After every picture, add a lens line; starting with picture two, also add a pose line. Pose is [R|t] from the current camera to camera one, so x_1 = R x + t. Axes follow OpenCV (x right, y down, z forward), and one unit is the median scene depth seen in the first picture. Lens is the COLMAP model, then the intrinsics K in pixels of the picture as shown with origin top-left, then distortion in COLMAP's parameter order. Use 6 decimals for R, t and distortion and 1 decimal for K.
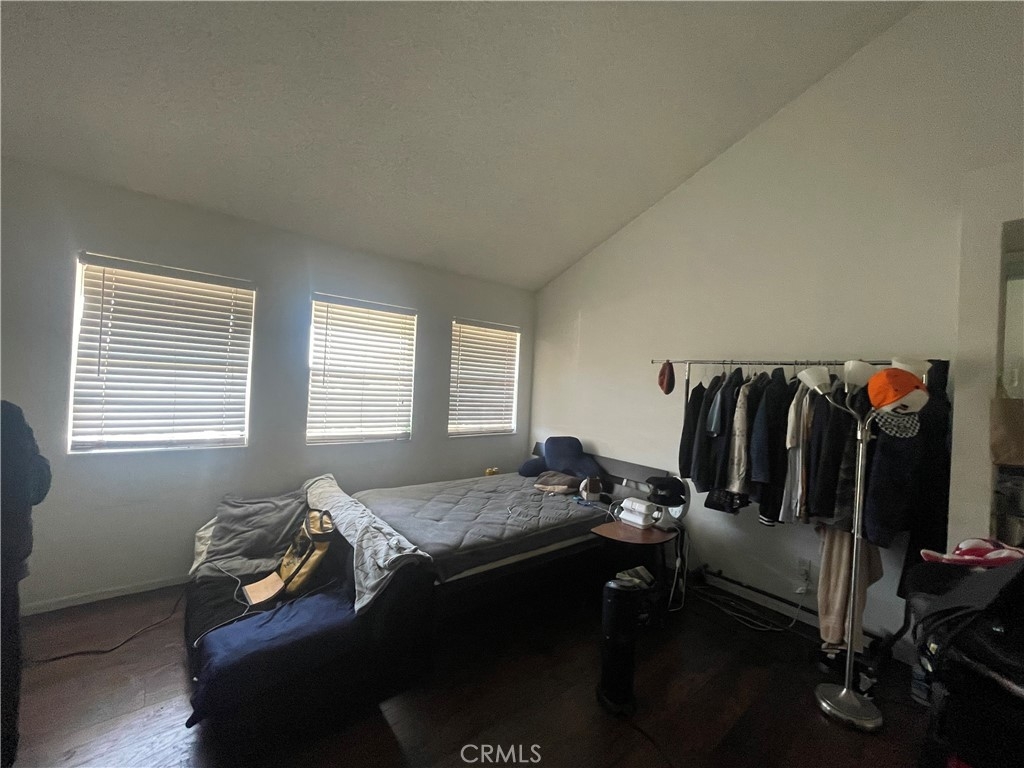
lens RADIAL K [[409.3, 0, 512.0], [0, 409.3, 384.0], [0, 0, 1]] dist [-0.013265, -0.000134]
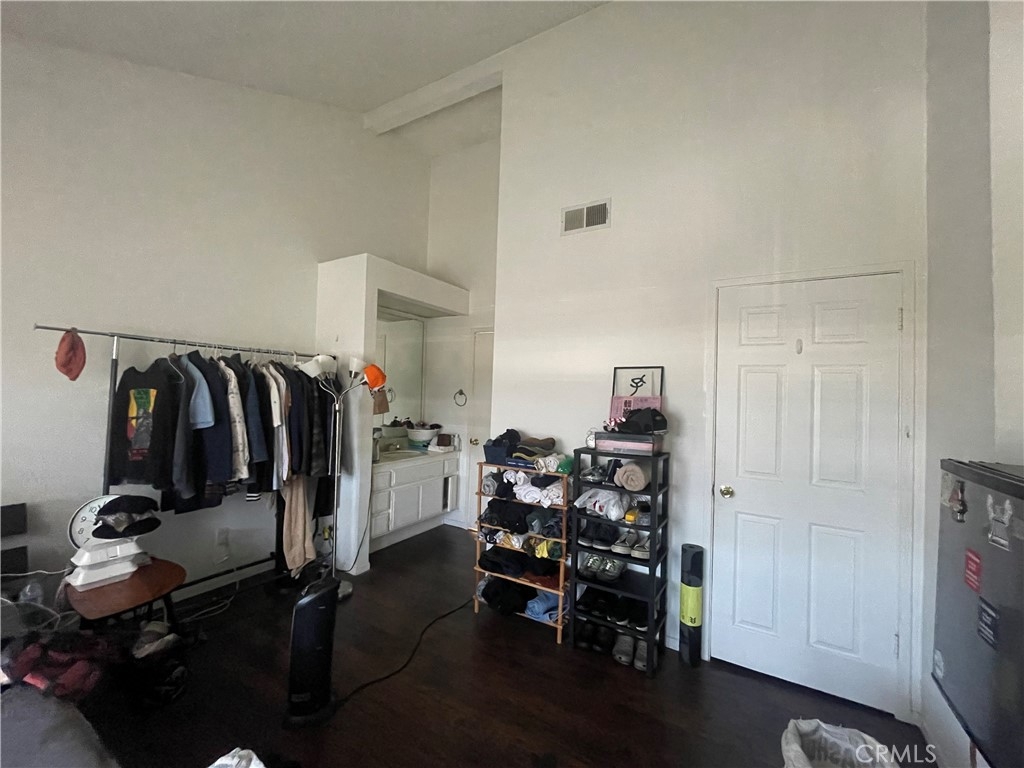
lens RADIAL K [[409.3, 0, 512.0], [0, 409.3, 384.0], [0, 0, 1]] dist [-0.013265, -0.000134]
pose [[-0.338035, -0.044194, 0.940095, -0.581850], [-0.046455, 0.998463, 0.030234, -0.025846], [-0.939986, -0.033452, -0.339569, 0.700827]]
